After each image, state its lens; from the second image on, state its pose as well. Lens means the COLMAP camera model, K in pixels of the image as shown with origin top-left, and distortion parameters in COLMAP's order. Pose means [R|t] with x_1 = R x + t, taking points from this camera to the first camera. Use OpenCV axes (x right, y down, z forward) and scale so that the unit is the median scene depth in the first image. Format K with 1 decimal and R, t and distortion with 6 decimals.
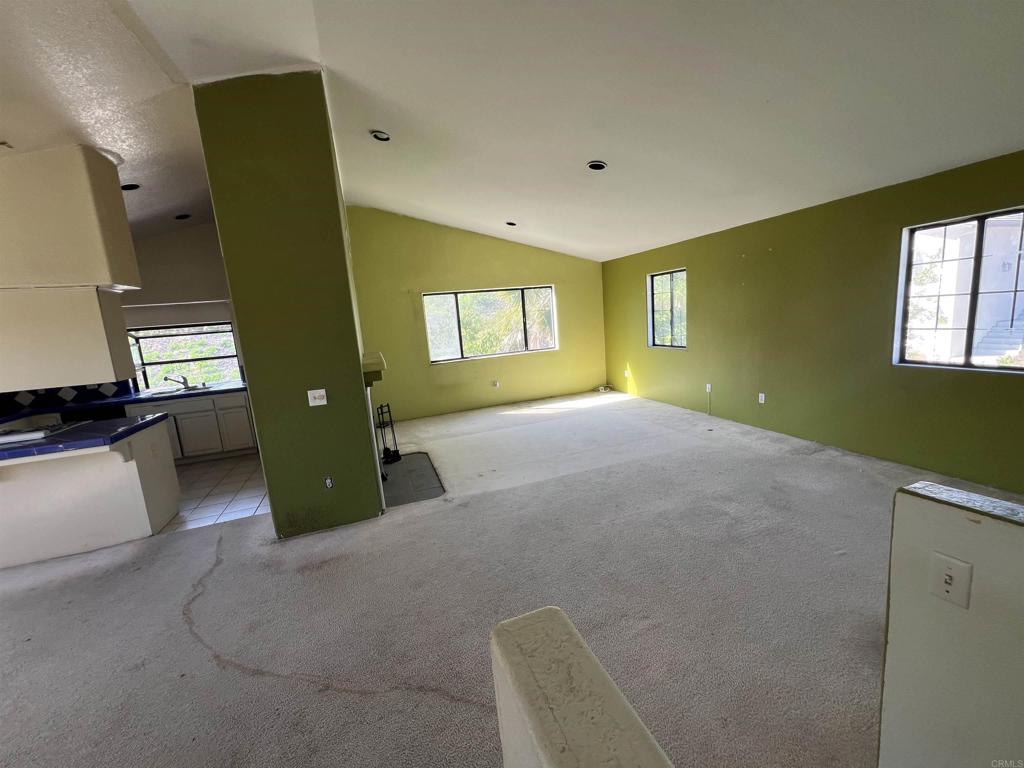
lens RADIAL K [[410.5, 0, 509.0], [0, 410.5, 381.6], [0, 0, 1]] dist [-0.003162, 0.000745]
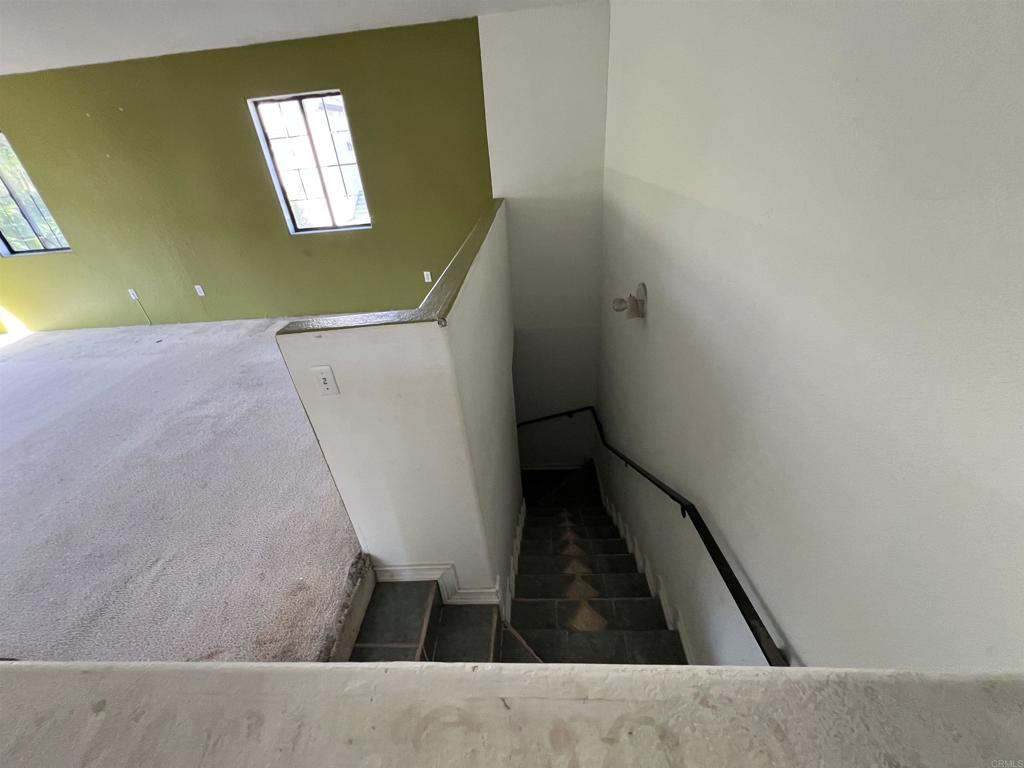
lens RADIAL K [[410.5, 0, 508.7], [0, 410.5, 381.3], [0, 0, 1]] dist [-0.003162, 0.000745]
pose [[0.381042, -0.426322, 0.820400, 0.032304], [0.196593, 0.904412, 0.378670, 0.015315], [-0.903415, 0.016996, 0.428431, -0.050307]]
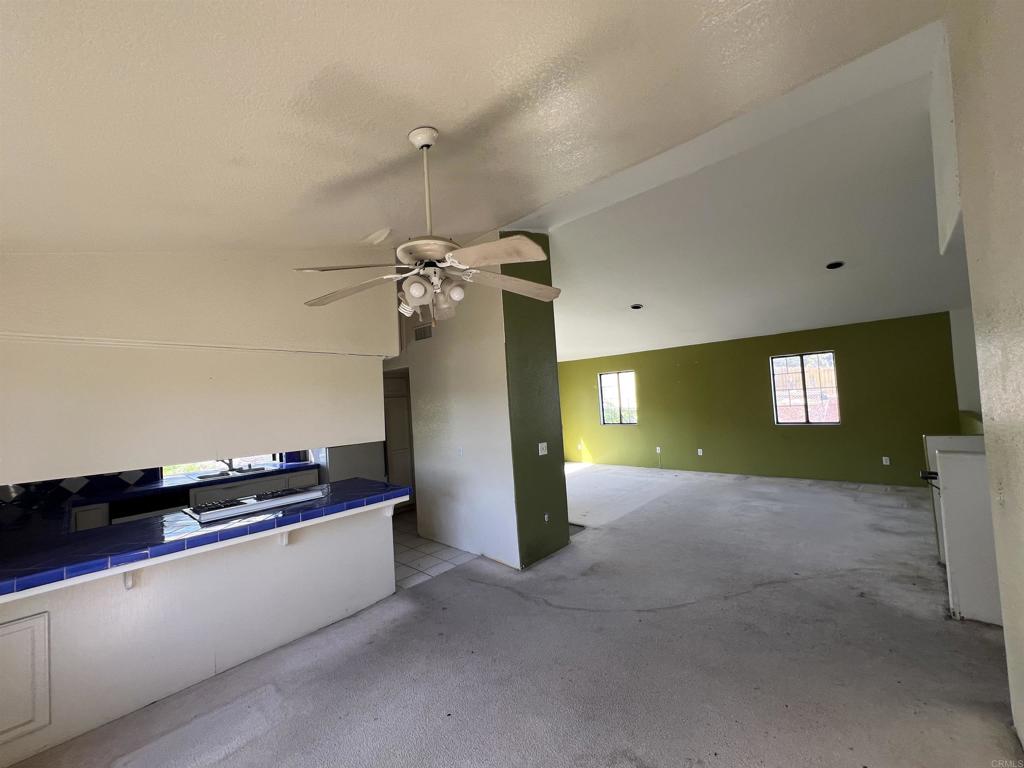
lens RADIAL K [[410.5, 0, 509.4], [0, 410.5, 382.6], [0, 0, 1]] dist [-0.003162, 0.000745]
pose [[0.887584, 0.041074, 0.458811, -0.968828], [0.066799, 0.974012, -0.216421, 0.090358], [-0.455777, 0.222740, 0.861774, -0.117193]]
